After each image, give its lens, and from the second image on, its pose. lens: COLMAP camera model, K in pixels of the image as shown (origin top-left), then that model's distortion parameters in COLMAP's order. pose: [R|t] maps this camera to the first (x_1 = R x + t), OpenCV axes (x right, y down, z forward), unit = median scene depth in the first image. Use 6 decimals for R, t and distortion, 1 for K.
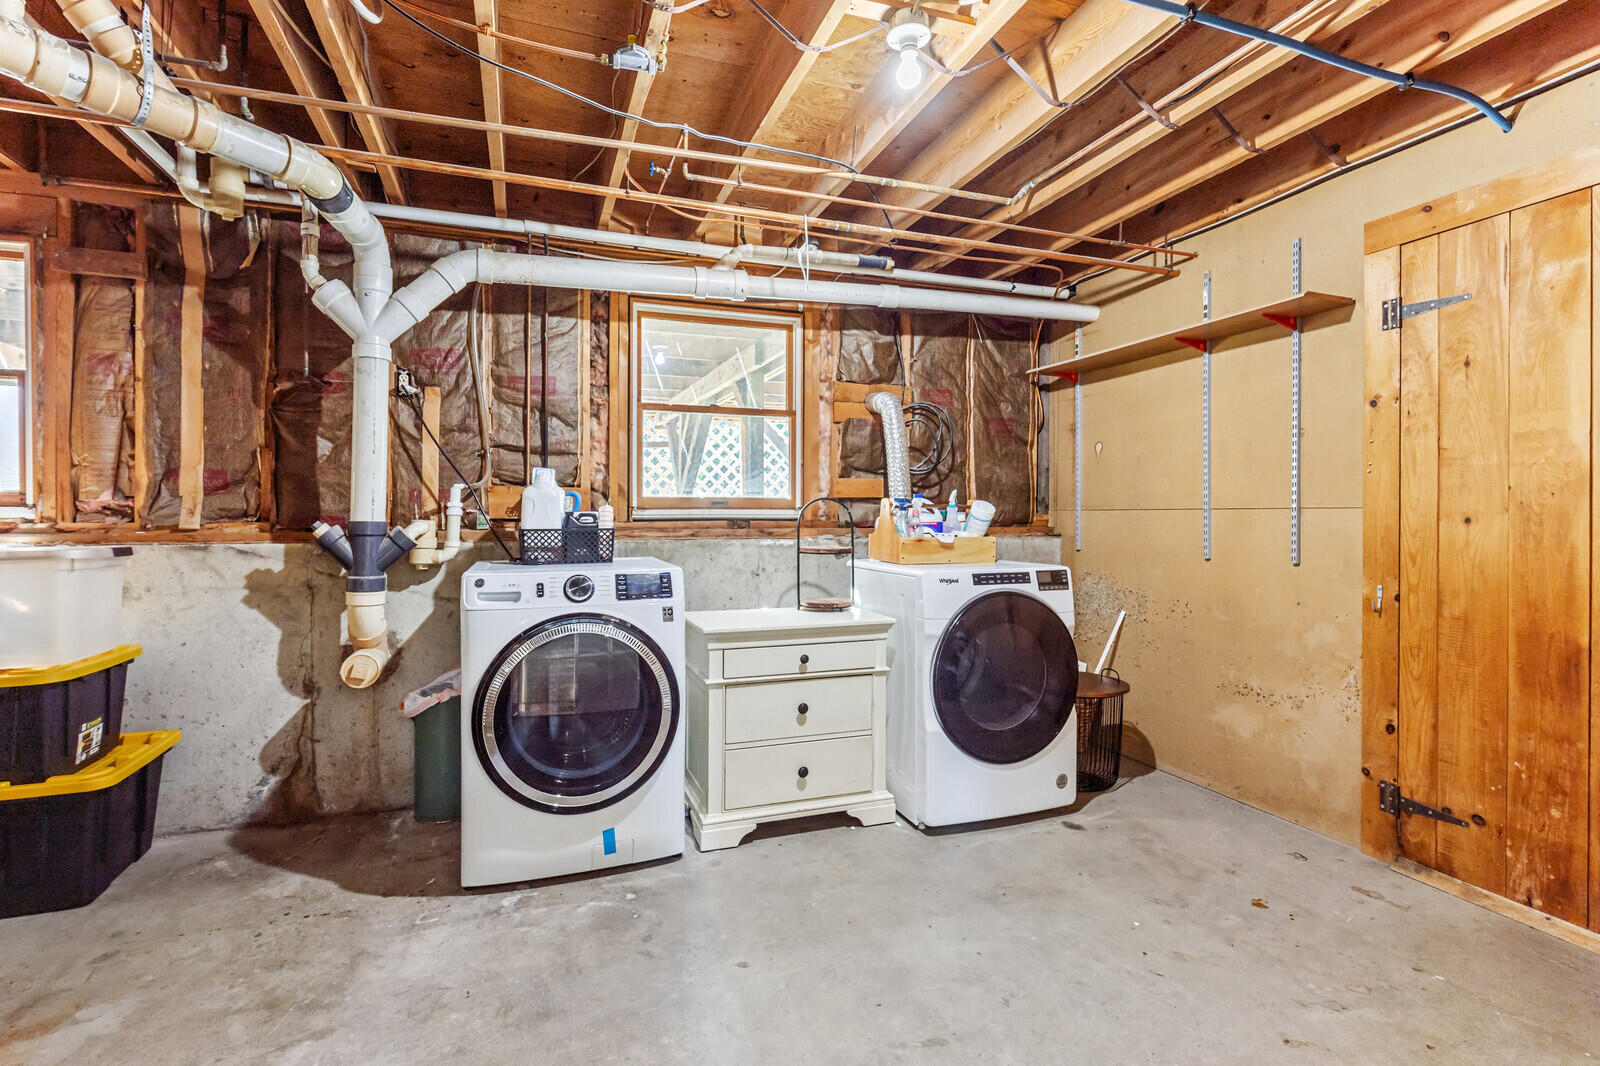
lens RADIAL K [[753.9, 0, 796.9], [0, 753.9, 519.2], [0, 0, 1]] dist [0.003810, 0.000297]
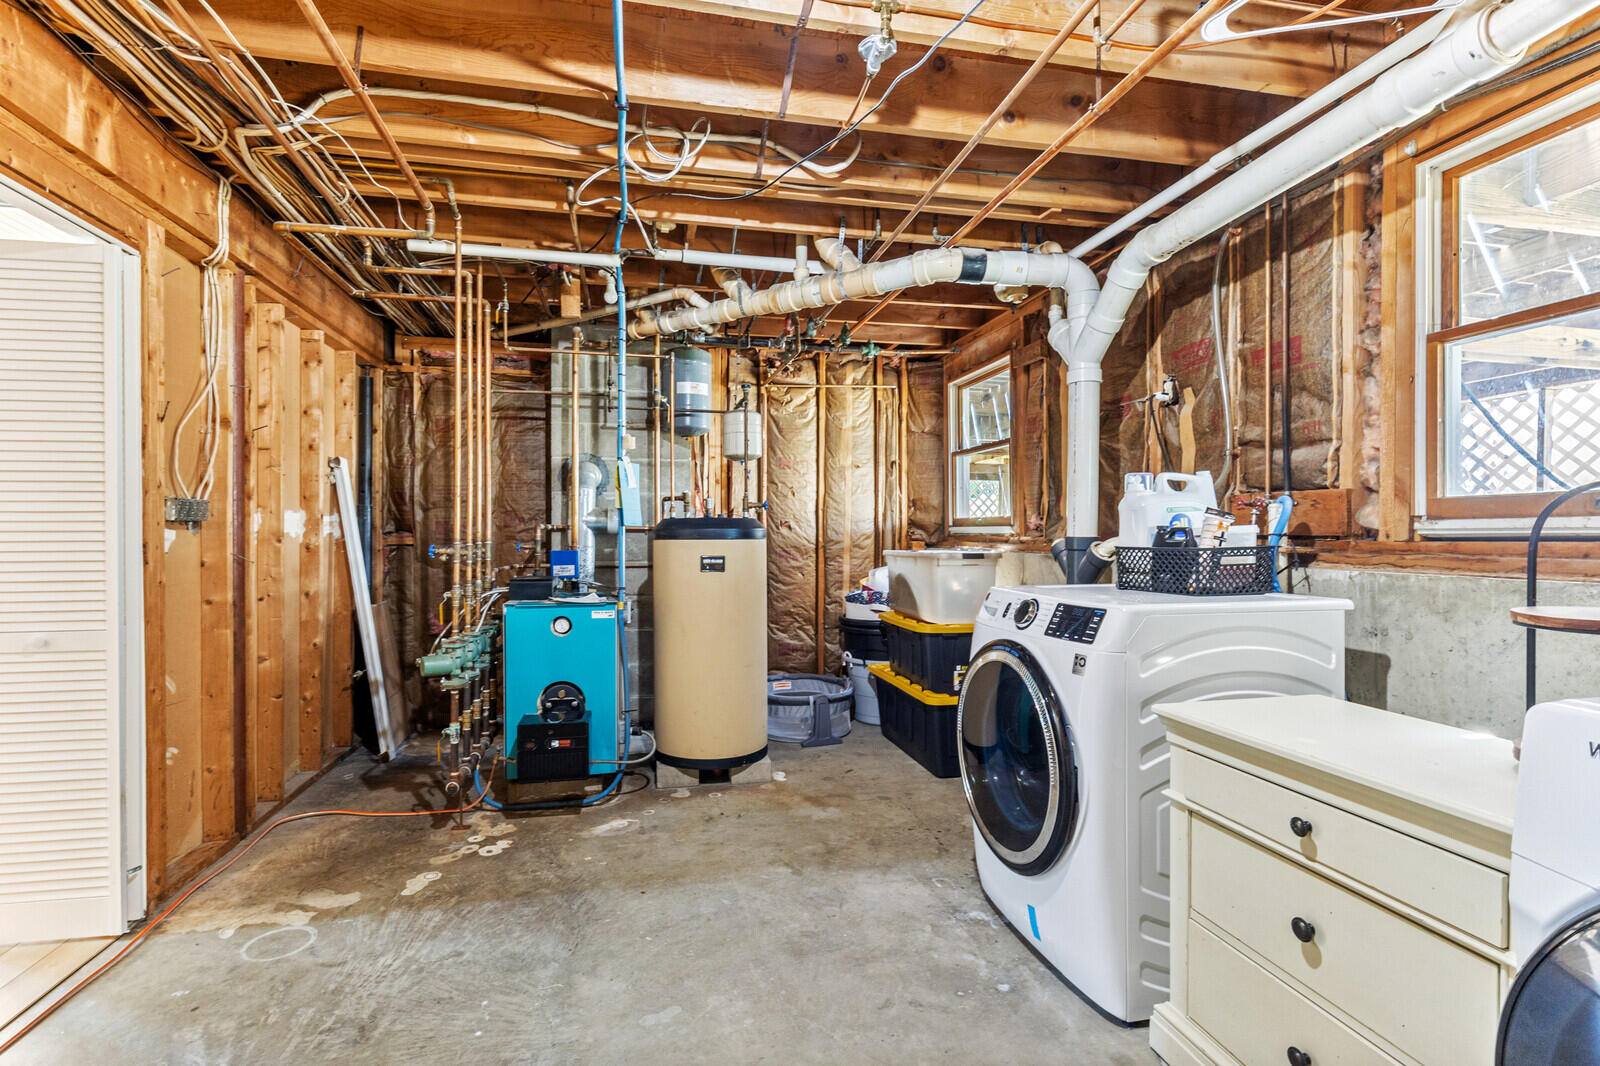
lens RADIAL K [[753.9, 0, 793.1], [0, 753.9, 536.4], [0, 0, 1]] dist [0.003810, 0.000297]
pose [[-0.151690, 0.002755, -0.988424, 0.601367], [-0.005526, 0.999978, 0.003635, 0.000427], [0.988413, 0.006014, -0.151671, 0.844619]]
